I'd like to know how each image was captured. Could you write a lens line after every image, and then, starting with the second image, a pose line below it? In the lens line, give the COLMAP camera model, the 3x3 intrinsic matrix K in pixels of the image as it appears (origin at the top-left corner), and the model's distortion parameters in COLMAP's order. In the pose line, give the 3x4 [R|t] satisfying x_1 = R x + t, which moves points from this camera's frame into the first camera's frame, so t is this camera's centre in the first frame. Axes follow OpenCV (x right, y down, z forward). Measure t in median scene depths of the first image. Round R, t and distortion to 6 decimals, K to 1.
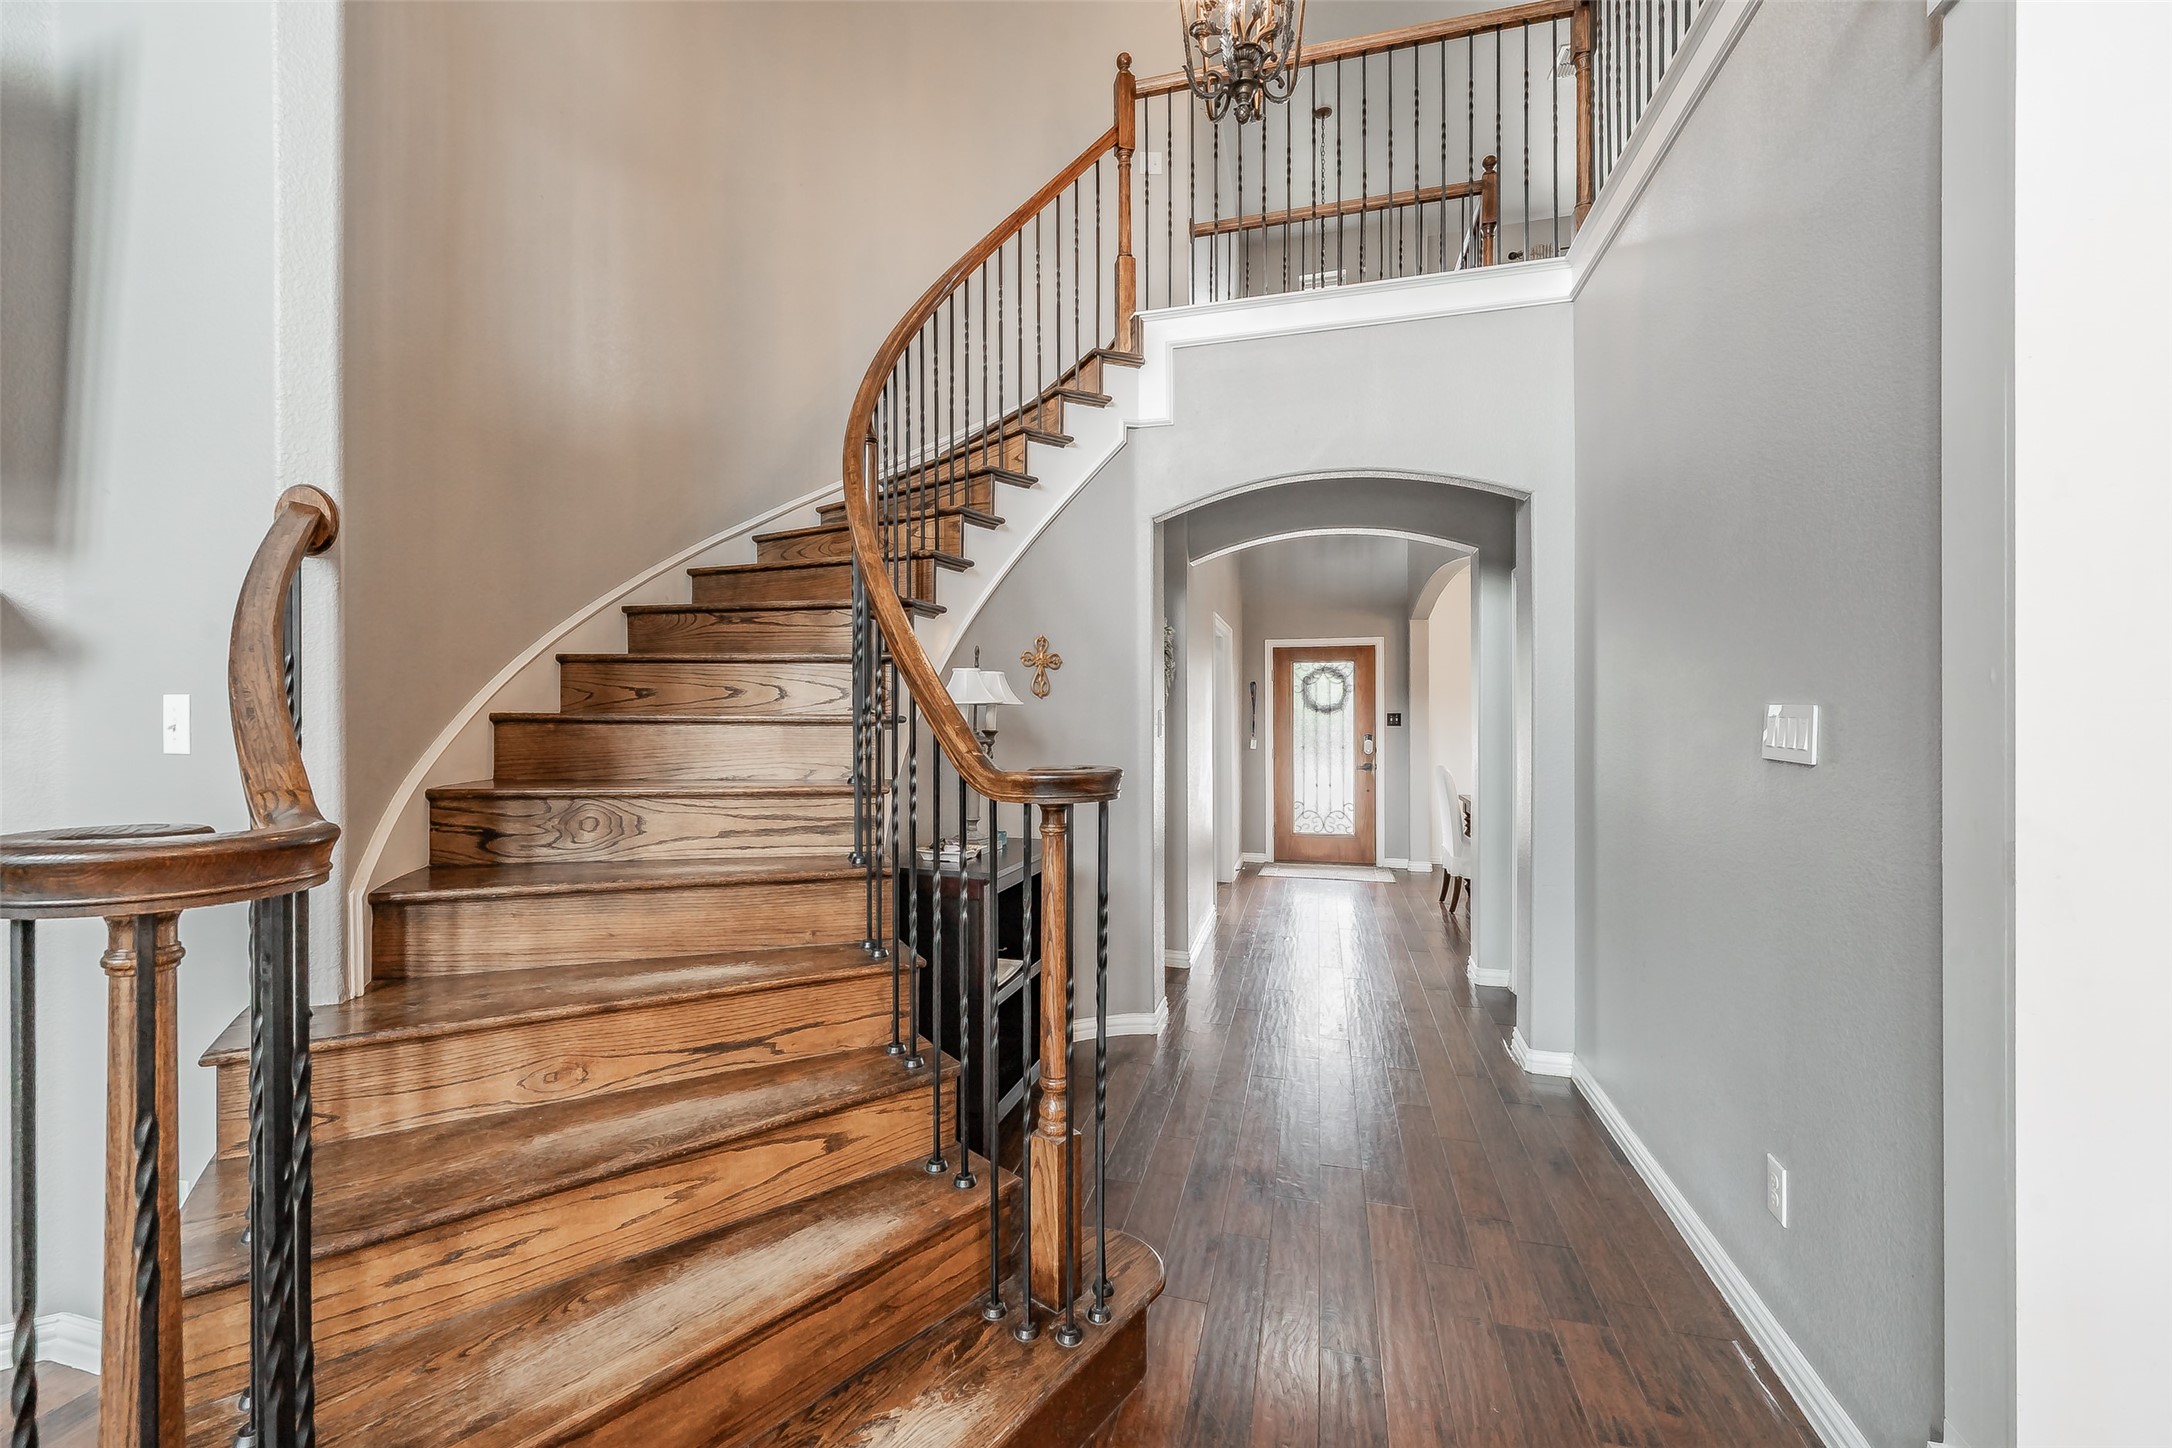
lens RADIAL K [[827.6, 0, 1059.8], [0, 827.6, 715.9], [0, 0, 1]] dist [-0.001248, -0.000005]
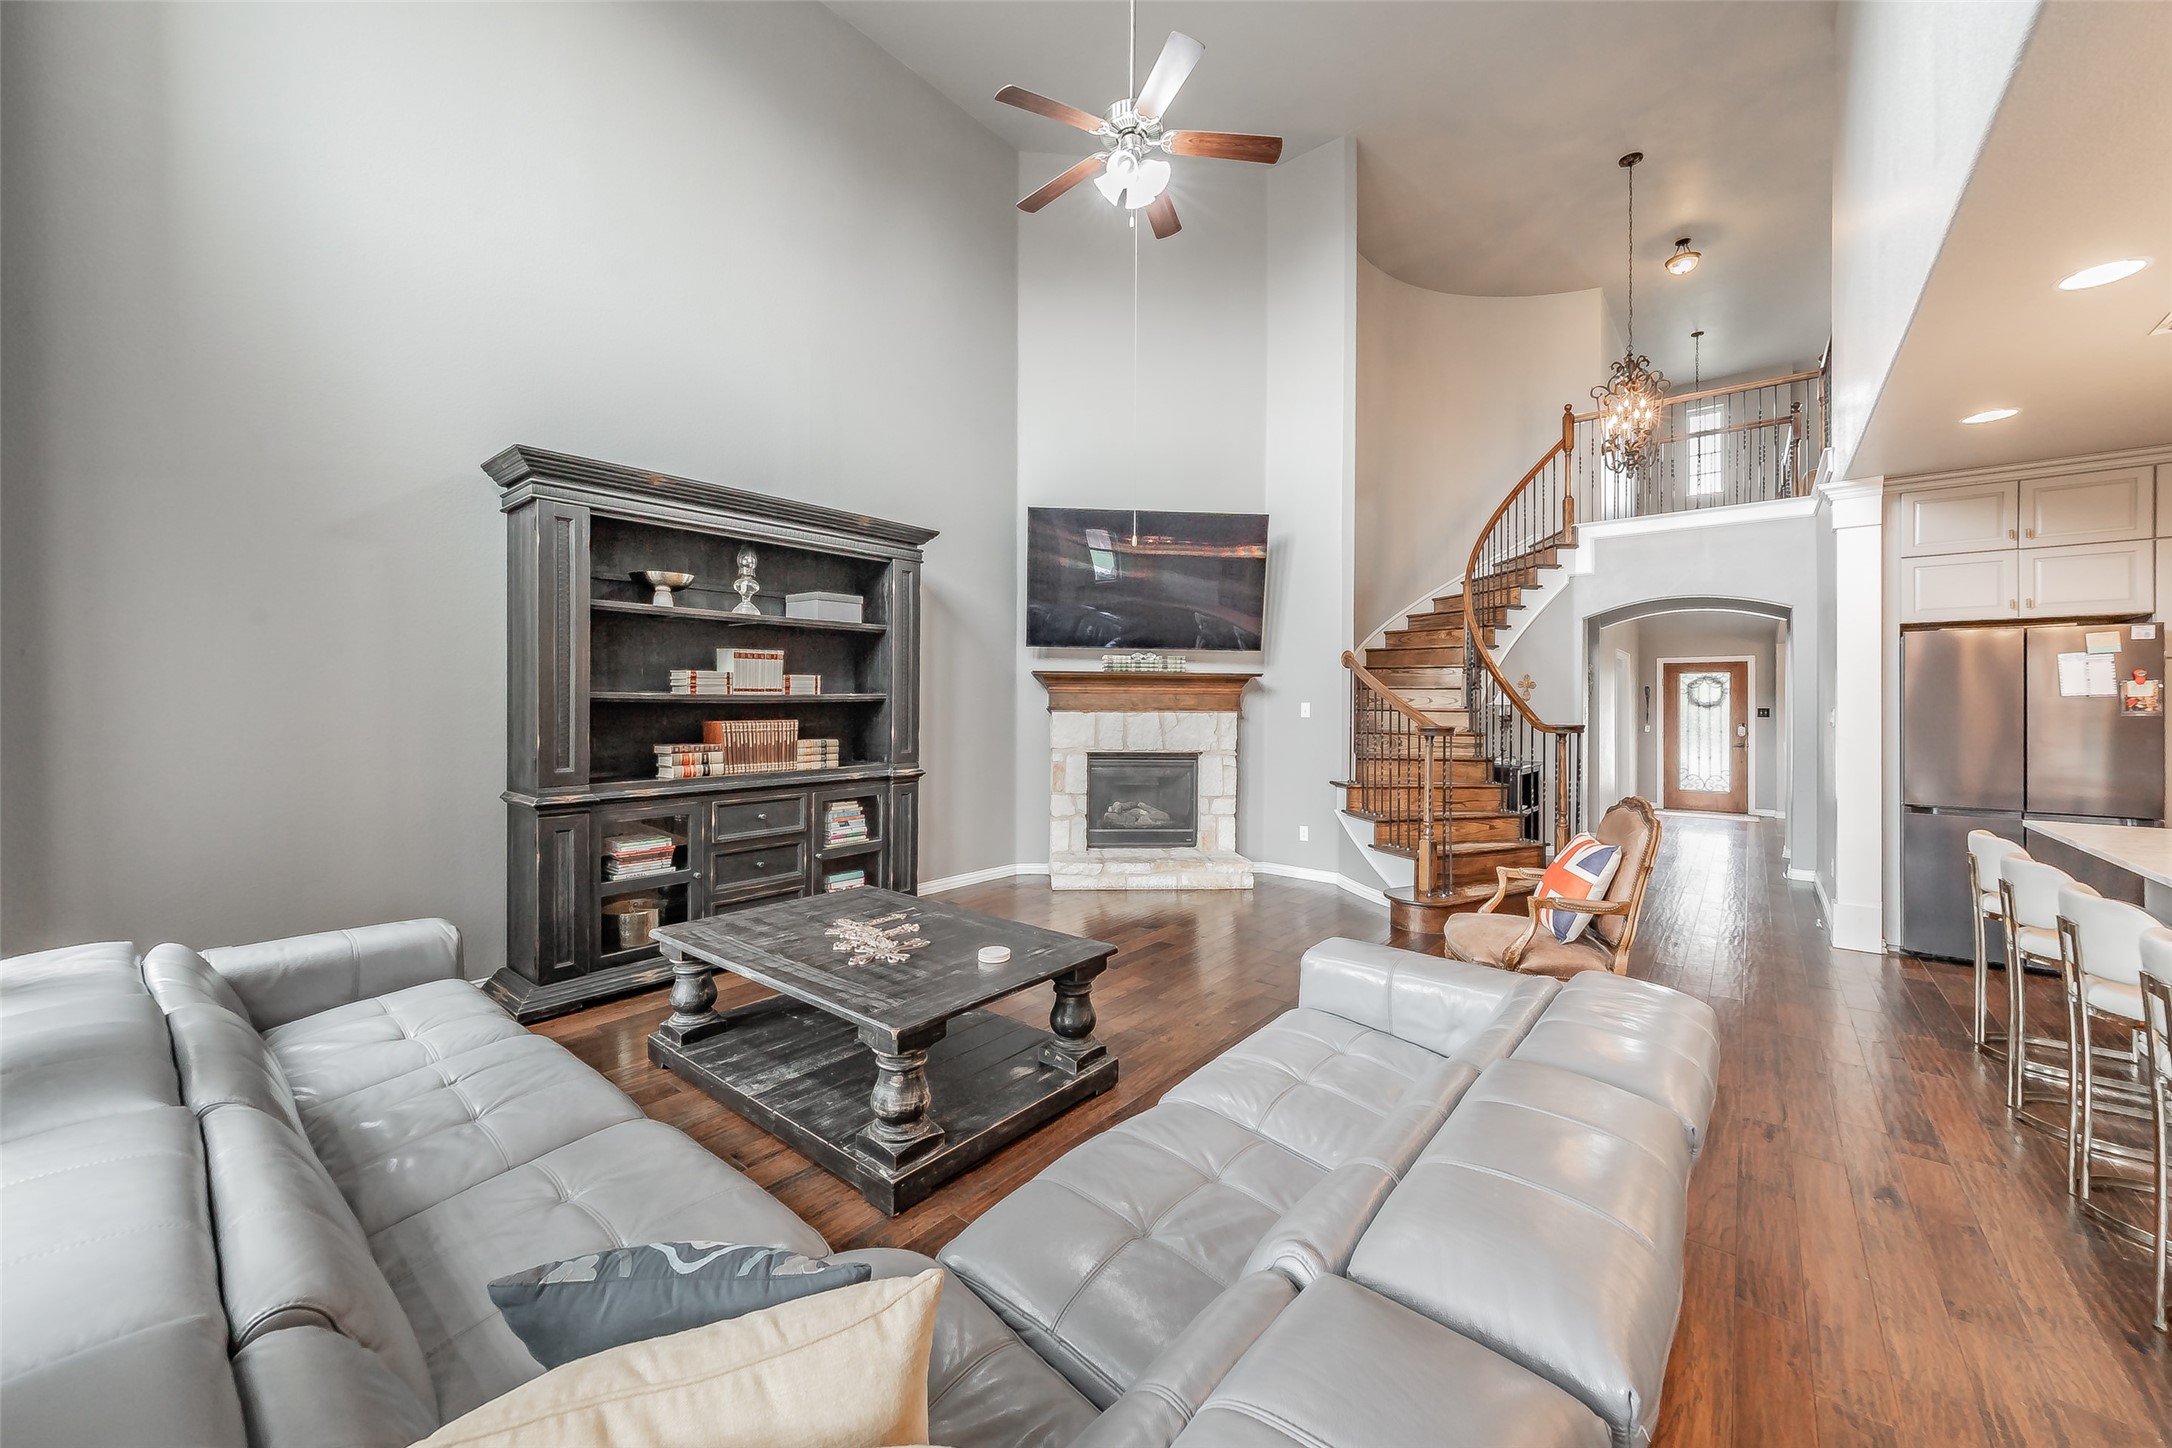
lens RADIAL K [[801.3, 0, 1087.8], [0, 801.3, 708.0], [0, 0, 1]] dist [0.001229, 0.000070]
pose [[0.921575, 0.002877, -0.388189, -0.139397], [-0.003460, 0.999994, -0.000802, 0.001098], [0.388185, 0.002082, 0.921579, -0.750555]]
